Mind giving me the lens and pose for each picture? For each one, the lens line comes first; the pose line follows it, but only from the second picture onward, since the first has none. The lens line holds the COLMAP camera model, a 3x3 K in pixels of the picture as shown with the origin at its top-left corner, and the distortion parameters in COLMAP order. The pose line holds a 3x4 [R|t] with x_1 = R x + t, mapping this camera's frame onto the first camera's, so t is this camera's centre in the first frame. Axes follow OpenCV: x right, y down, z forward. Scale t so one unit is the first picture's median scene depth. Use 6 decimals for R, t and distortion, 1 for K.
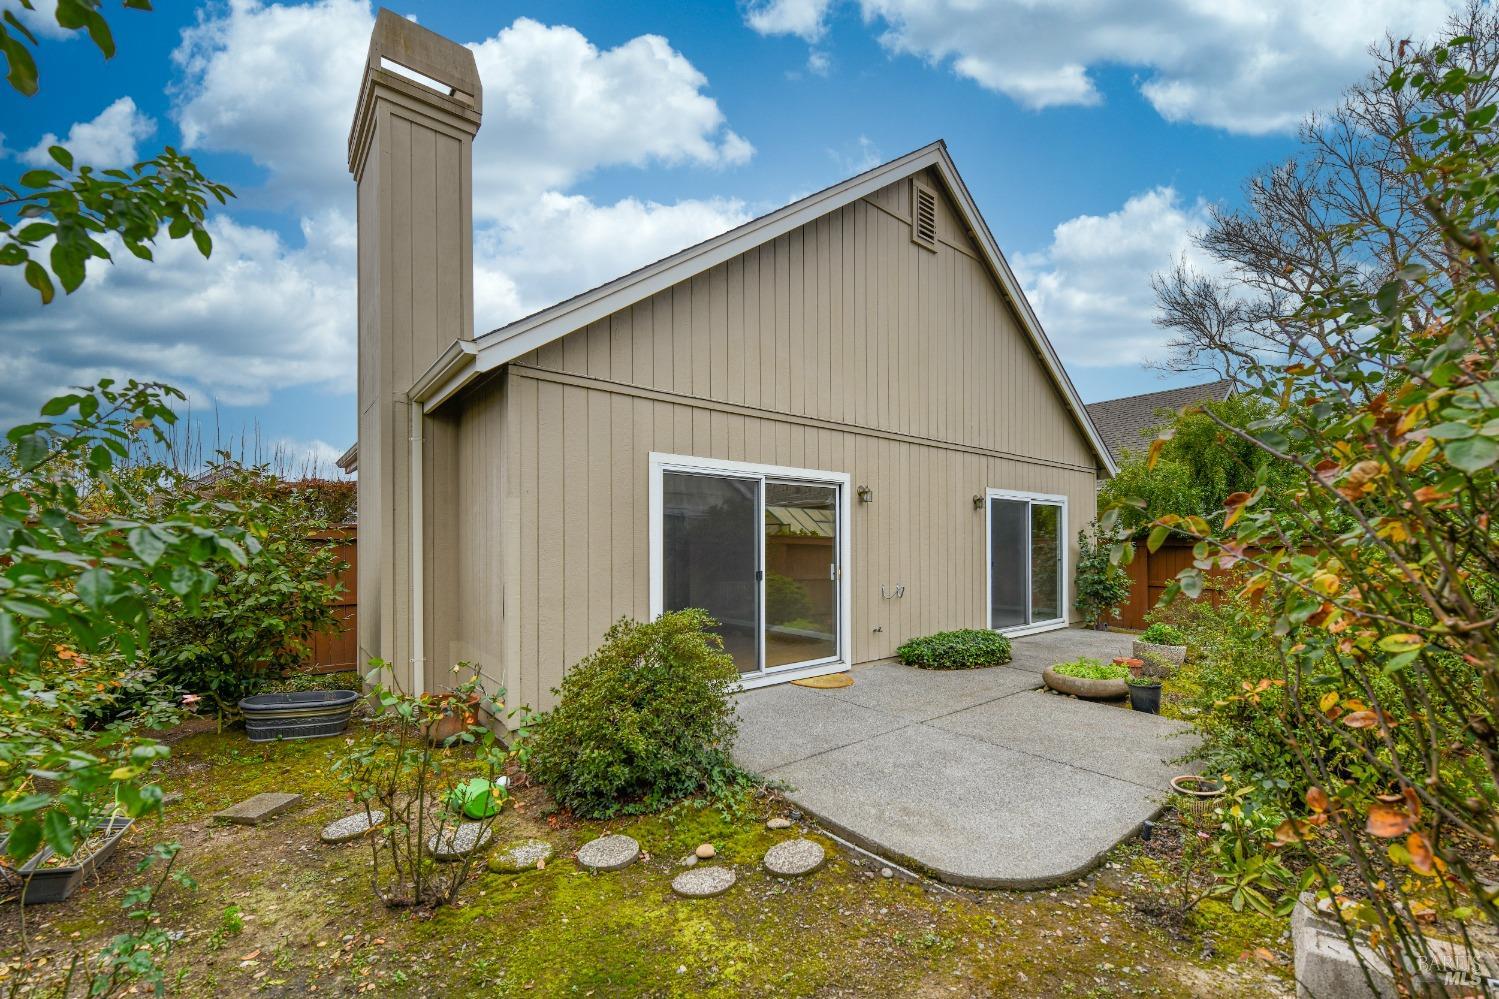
lens RADIAL K [[594.9, 0, 767.9], [0, 594.9, 548.6], [0, 0, 1]] dist [0.001107, -0.001021]
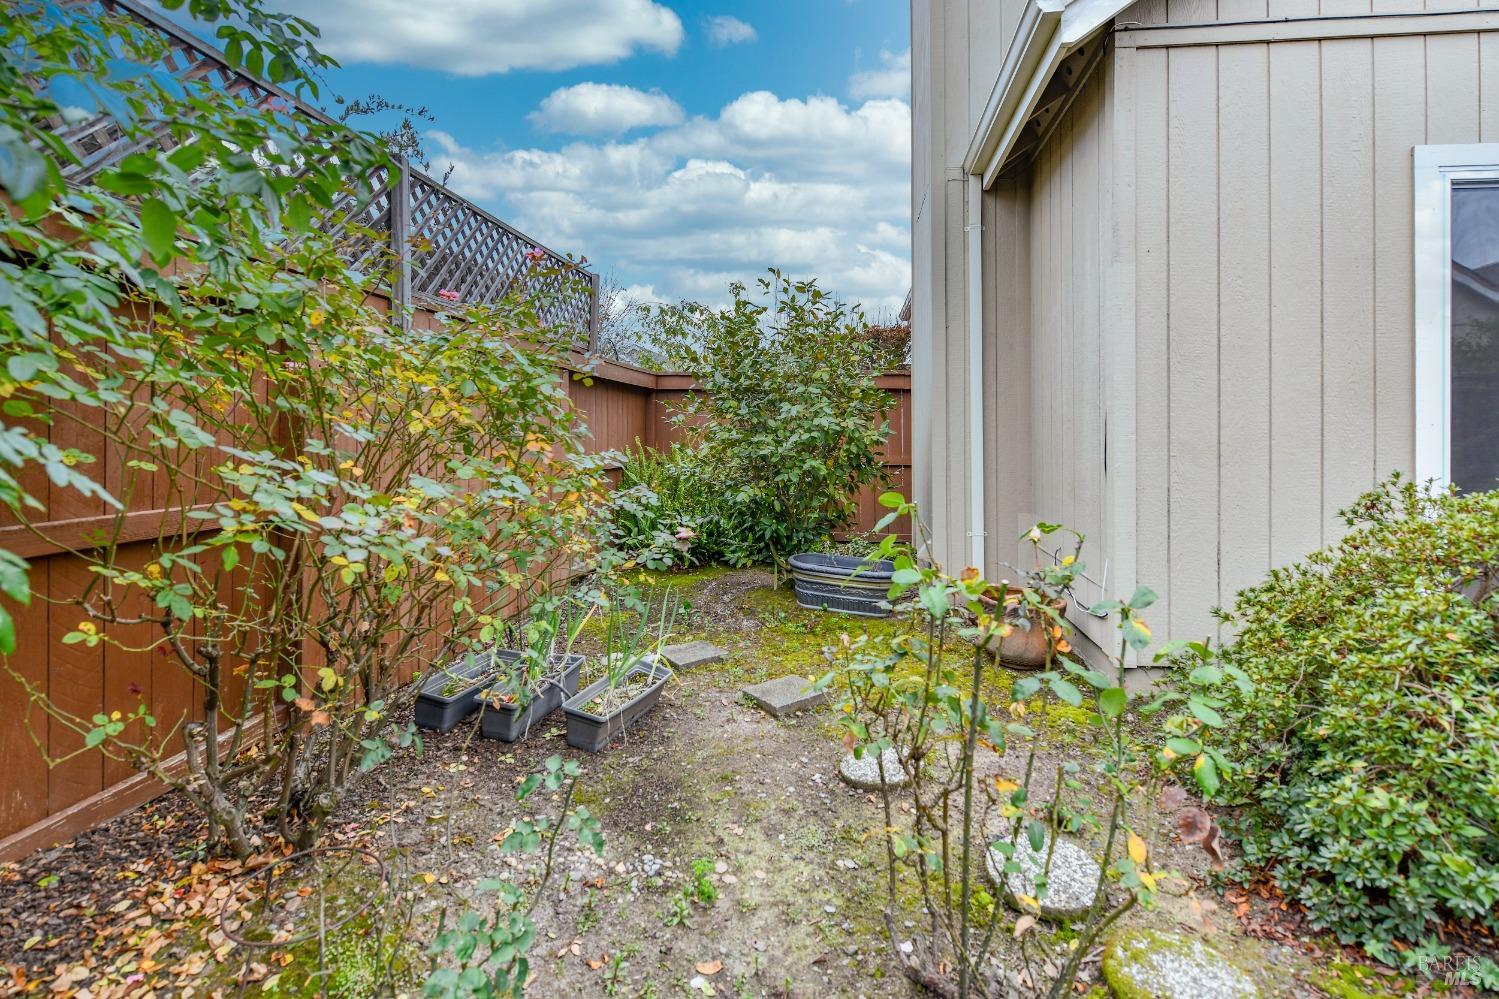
lens RADIAL K [[719.5, 0, 751.8], [0, 719.5, 433.8], [0, 0, 1]] dist [0.006111, -0.001654]
pose [[0.665627, 0.001834, -0.746283, -0.154110], [0.005563, 0.999957, 0.007419, 0.074383], [0.746264, -0.009090, 0.665588, 0.281008]]
